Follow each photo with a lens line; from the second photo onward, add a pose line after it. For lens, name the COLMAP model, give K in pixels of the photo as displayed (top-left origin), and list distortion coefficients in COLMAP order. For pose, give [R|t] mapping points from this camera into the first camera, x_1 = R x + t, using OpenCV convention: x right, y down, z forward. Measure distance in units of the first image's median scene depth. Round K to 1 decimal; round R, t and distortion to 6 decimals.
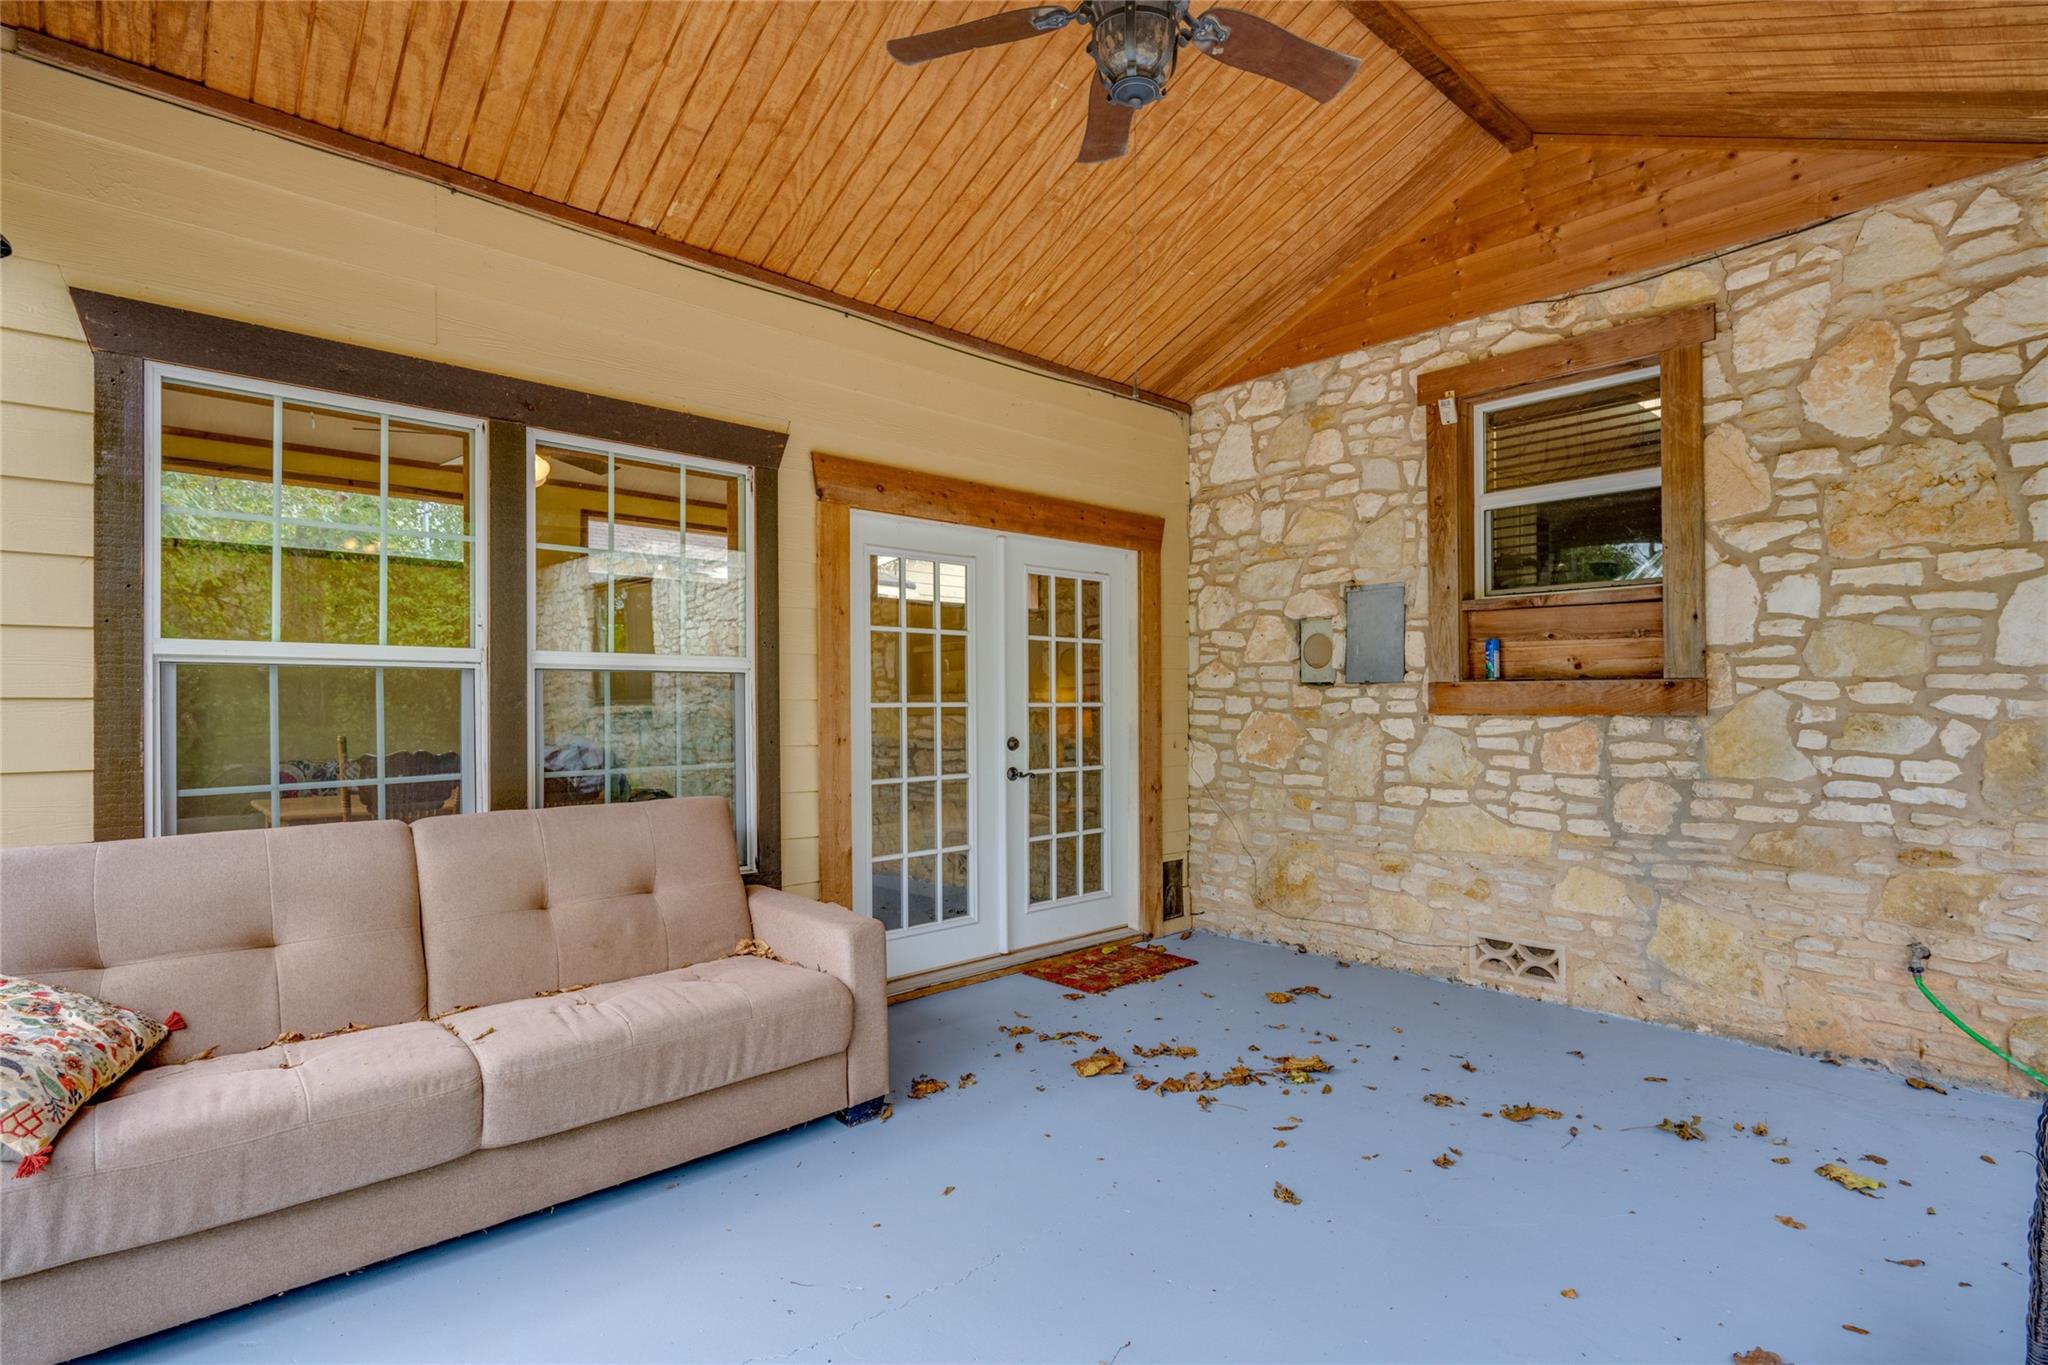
lens RADIAL K [[968.9, 0, 1031.7], [0, 968.9, 689.4], [0, 0, 1]] dist [-0.007611, 0.002550]
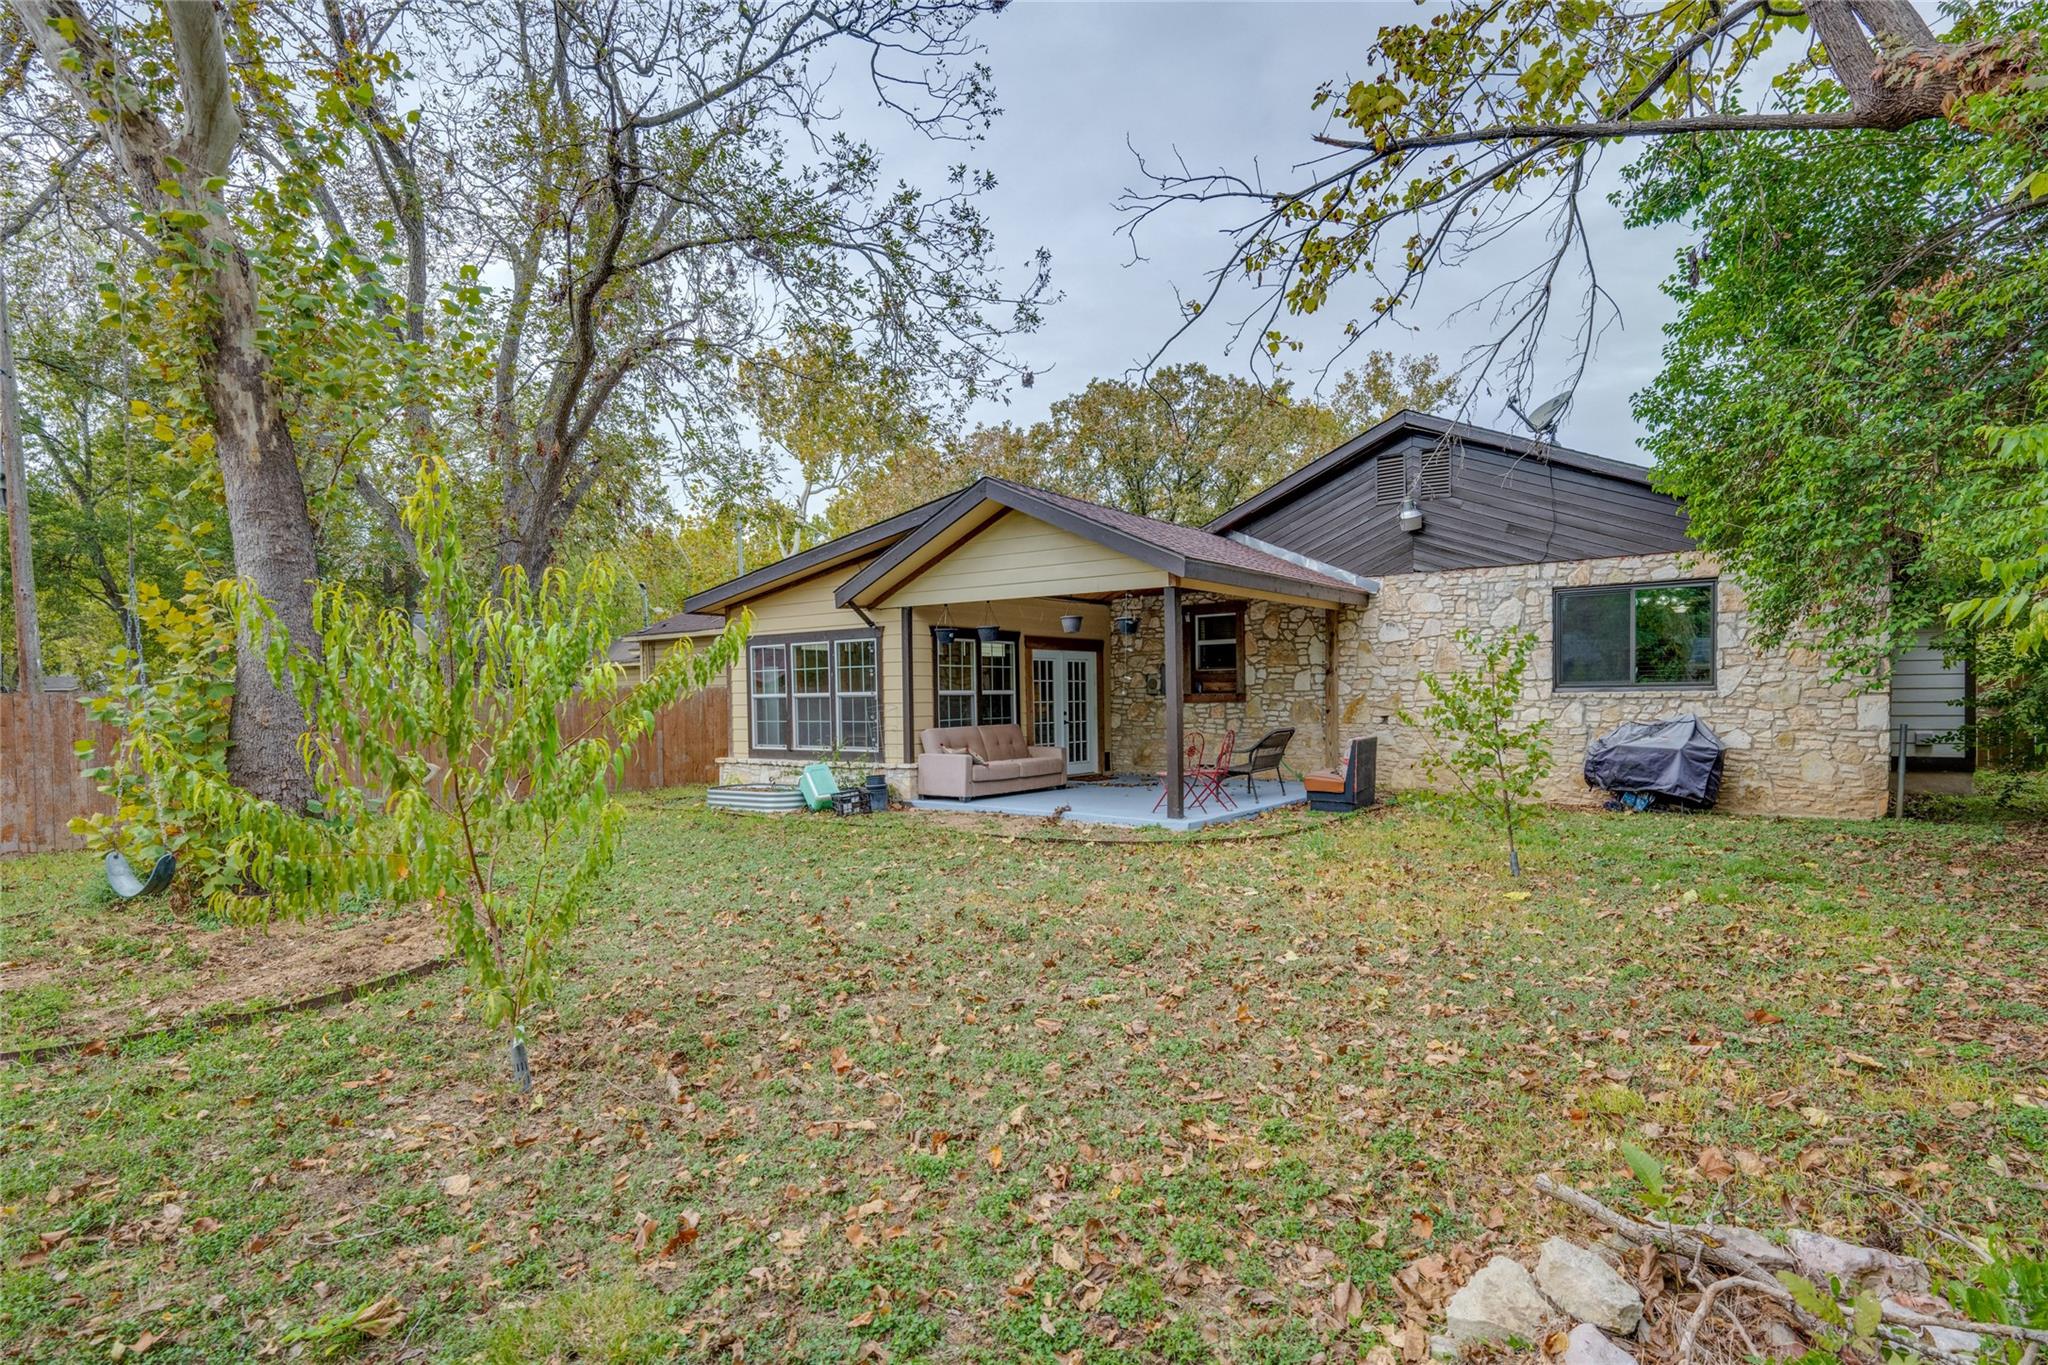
lens RADIAL K [[930.9, 0, 1027.4], [0, 930.9, 695.5], [0, 0, 1]] dist [0.003365, -0.001776]
pose [[0.986787, -0.010762, 0.161663, -0.777102], [0.009398, 0.999914, 0.009196, -0.041700], [-0.161748, -0.007555, 0.986803, -2.508598]]
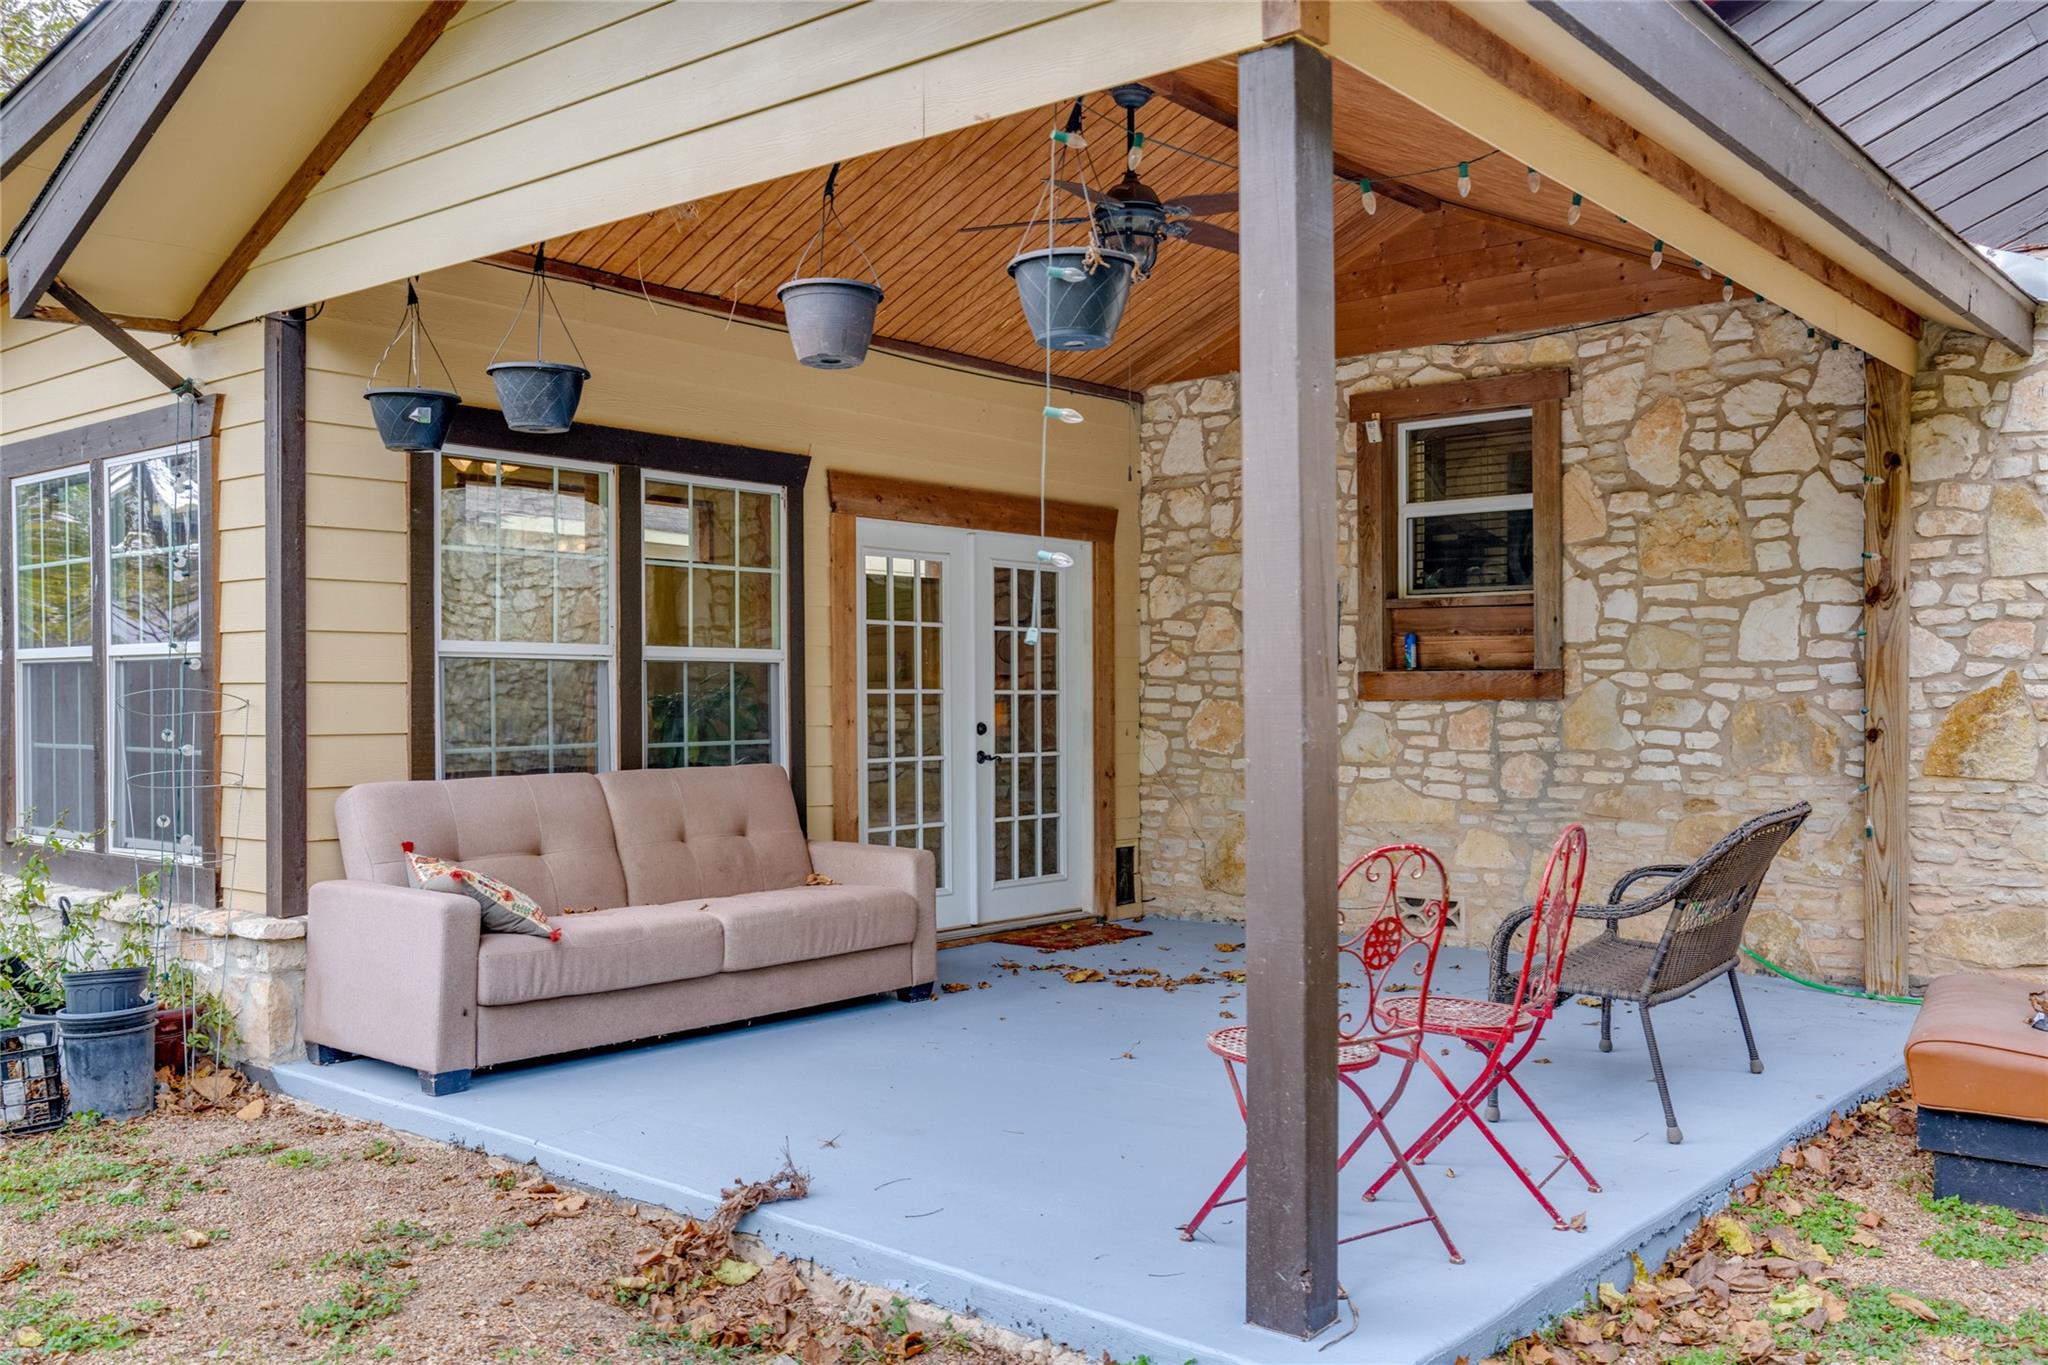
lens RADIAL K [[1649.4, 0, 1020.5], [0, 1649.4, 680.5], [0, 0, 1]] dist [-0.005975, 0.007323]
pose [[0.992911, 0.001435, 0.118850, -0.223041], [-0.001619, 0.999998, 0.001456, 0.000639], [-0.118847, -0.001638, 0.992911, -0.928939]]
